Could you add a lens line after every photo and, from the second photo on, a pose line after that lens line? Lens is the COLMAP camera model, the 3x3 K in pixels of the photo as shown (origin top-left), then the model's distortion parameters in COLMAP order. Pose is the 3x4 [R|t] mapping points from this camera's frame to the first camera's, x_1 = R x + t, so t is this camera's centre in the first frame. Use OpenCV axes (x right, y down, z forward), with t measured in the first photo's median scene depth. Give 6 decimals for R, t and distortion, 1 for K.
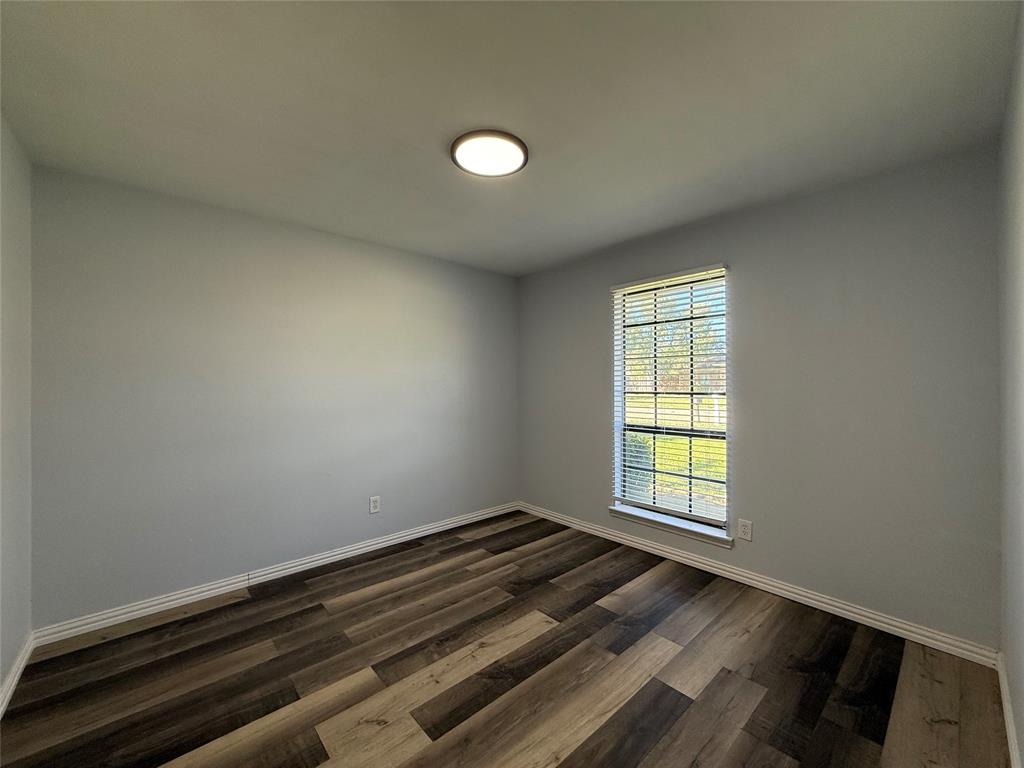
lens RADIAL K [[405.7, 0, 512.5], [0, 405.7, 385.5], [0, 0, 1]] dist [0.000540, -0.000172]
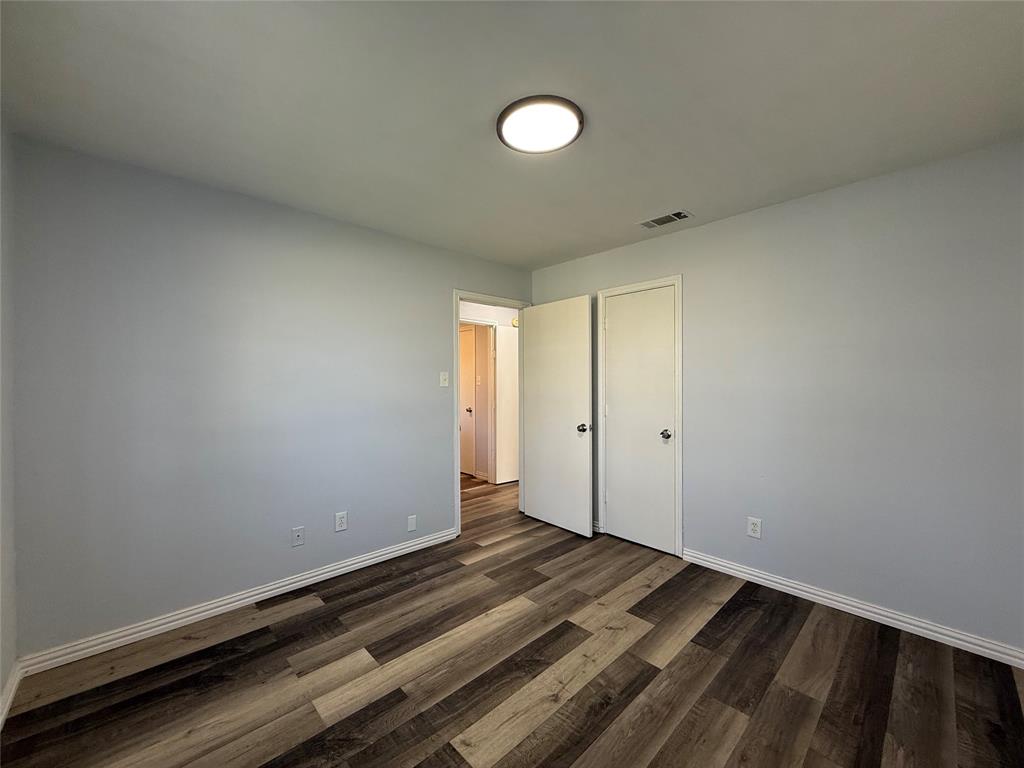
lens RADIAL K [[405.7, 0, 511.7], [0, 405.7, 384.0], [0, 0, 1]] dist [0.000540, -0.000172]
pose [[-0.999663, 0.006584, -0.025101, 0.033323], [0.006582, 0.999978, 0.000184, -0.002245], [0.025102, 0.000019, -0.999685, 1.968082]]
